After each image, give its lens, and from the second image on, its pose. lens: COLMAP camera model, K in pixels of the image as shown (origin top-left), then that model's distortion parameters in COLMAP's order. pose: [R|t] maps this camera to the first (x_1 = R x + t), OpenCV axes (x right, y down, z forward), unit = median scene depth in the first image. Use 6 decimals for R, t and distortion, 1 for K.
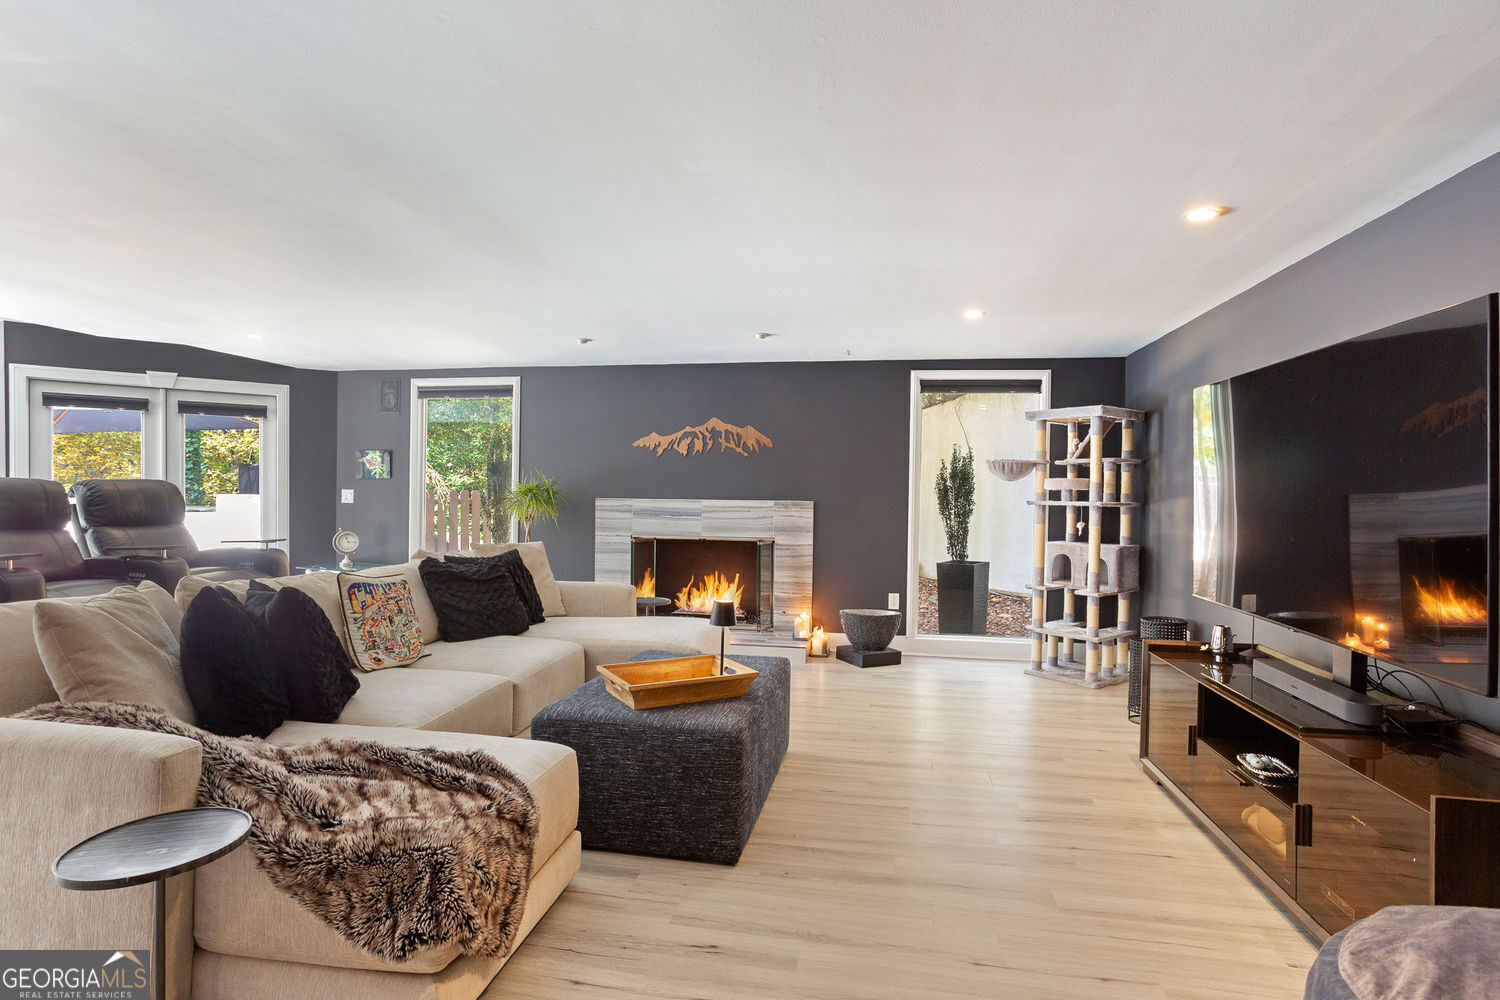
lens RADIAL K [[726.0, 0, 756.8], [0, 726.0, 499.1], [0, 0, 1]] dist [-0.002219, 0.001077]
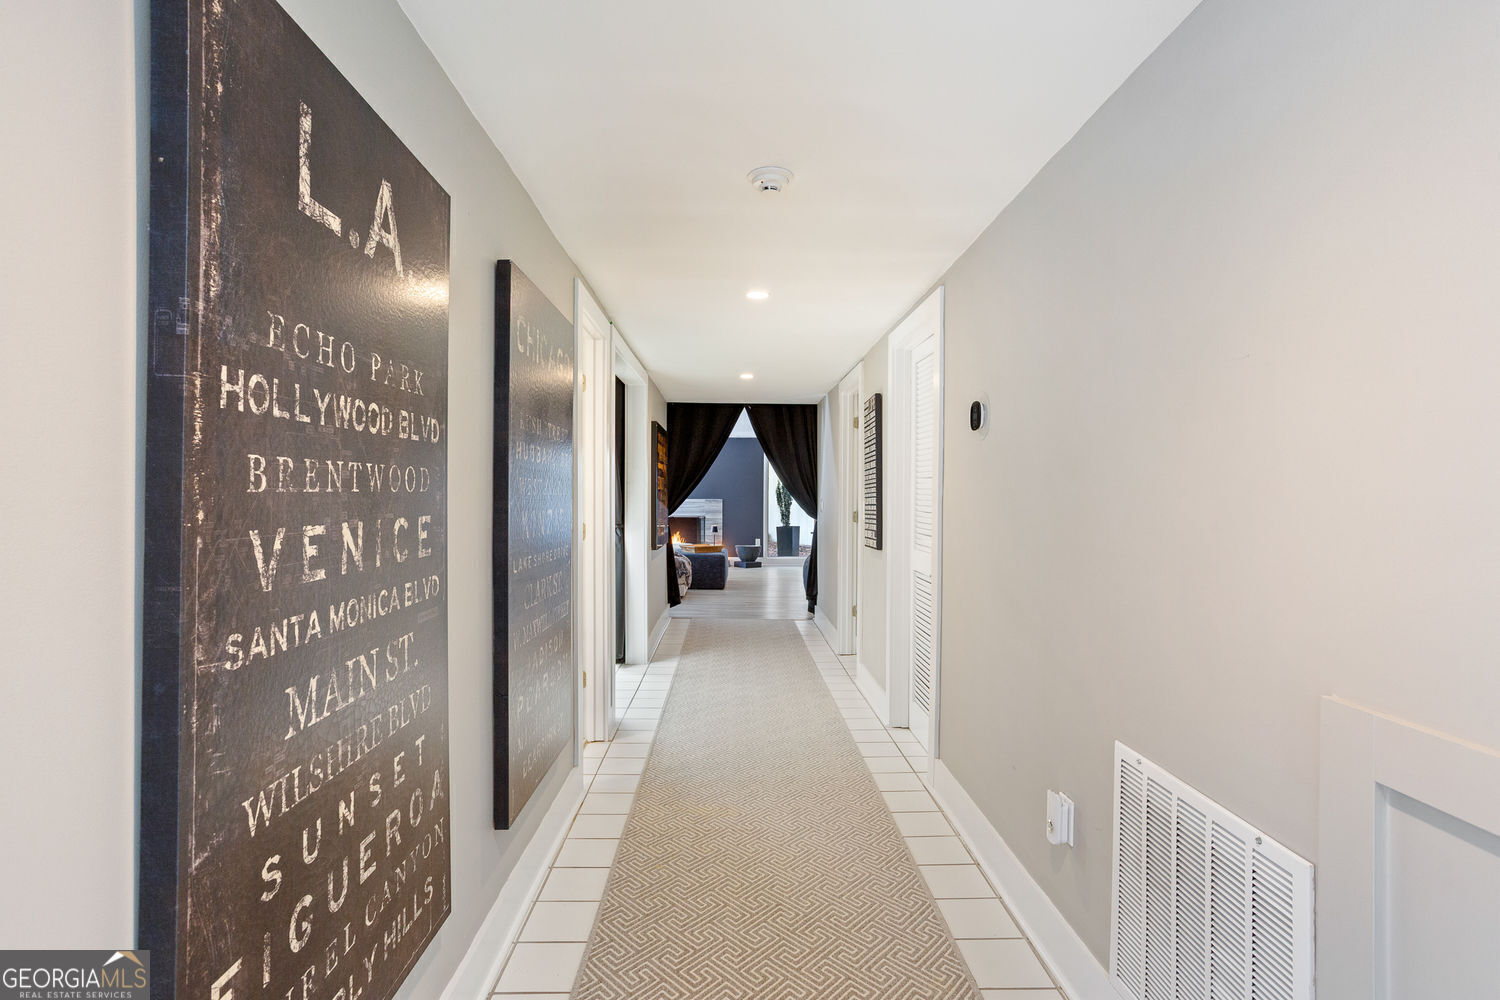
lens RADIAL K [[726.0, 0, 749.2], [0, 726.0, 499.9], [0, 0, 1]] dist [-0.002219, 0.001077]
pose [[0.981111, -0.008603, 0.193256, -0.273061], [0.009558, 0.999946, -0.004013, 0.015239], [-0.193211, 0.005784, 0.981140, -1.212519]]
